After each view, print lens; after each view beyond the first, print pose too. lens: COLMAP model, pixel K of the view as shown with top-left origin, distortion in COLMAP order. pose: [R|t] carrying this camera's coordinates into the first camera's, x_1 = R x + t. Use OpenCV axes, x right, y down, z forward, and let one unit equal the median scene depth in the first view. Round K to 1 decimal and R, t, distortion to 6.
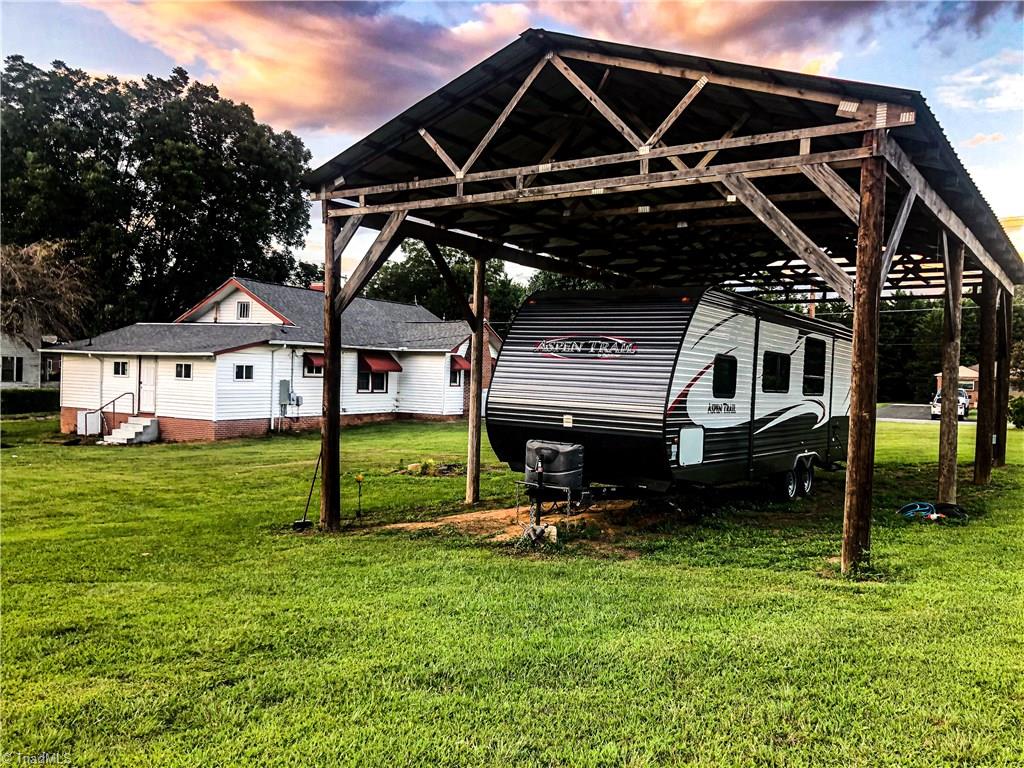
lens RADIAL K [[831.0, 0, 509.1], [0, 831.0, 401.5], [0, 0, 1]] dist [0.039789, -0.091233]
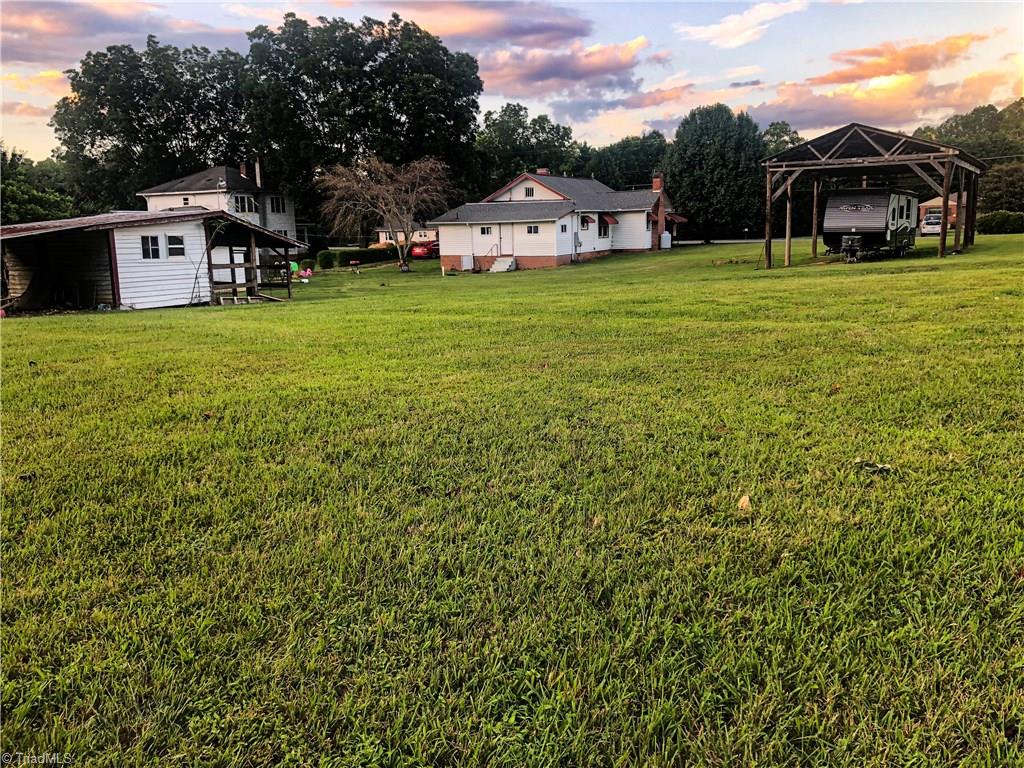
lens RADIAL K [[842.6, 0, 512.0], [0, 842.6, 384.0], [0, 0, 1]] dist [0.001398, 0.005552]
pose [[0.996145, -0.070889, 0.051671, -0.557007], [0.062133, 0.985981, 0.154860, 0.008096], [-0.061924, -0.151052, 0.986584, -0.877693]]
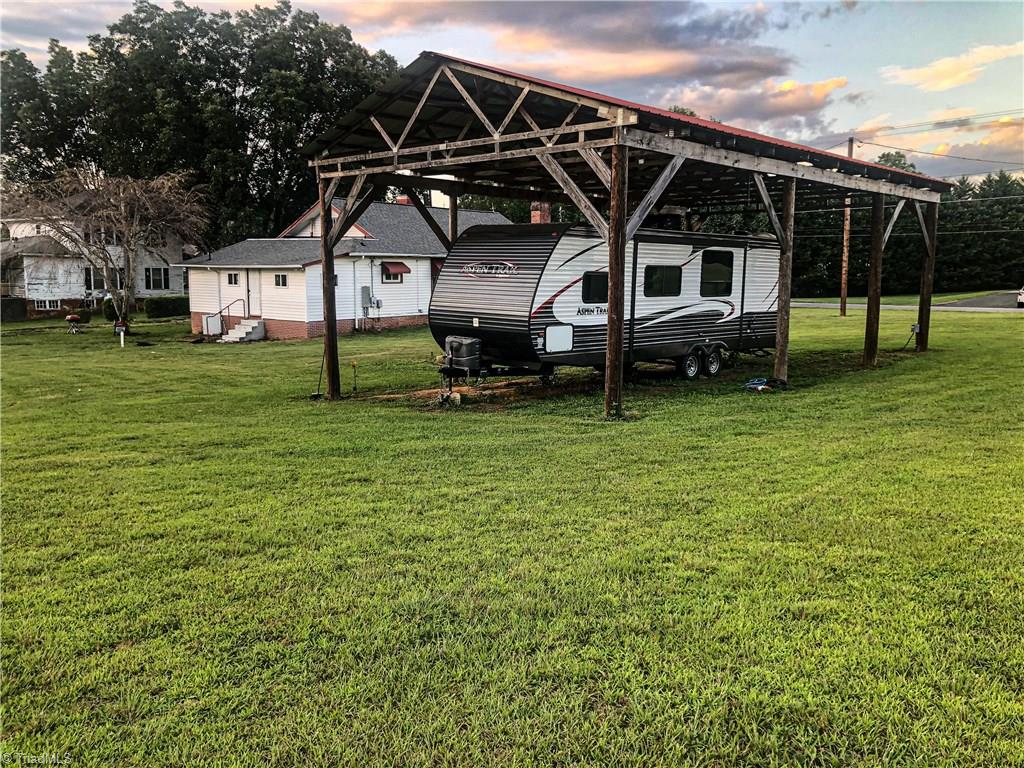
lens RADIAL K [[830.4, 0, 510.9], [0, 830.4, 374.4], [0, 0, 1]] dist [0.089573, -0.197209]
pose [[0.987439, -0.005728, -0.157896, 0.125690], [0.020501, 0.995539, 0.092097, -0.006165], [0.156664, -0.094177, 0.983152, -0.143263]]
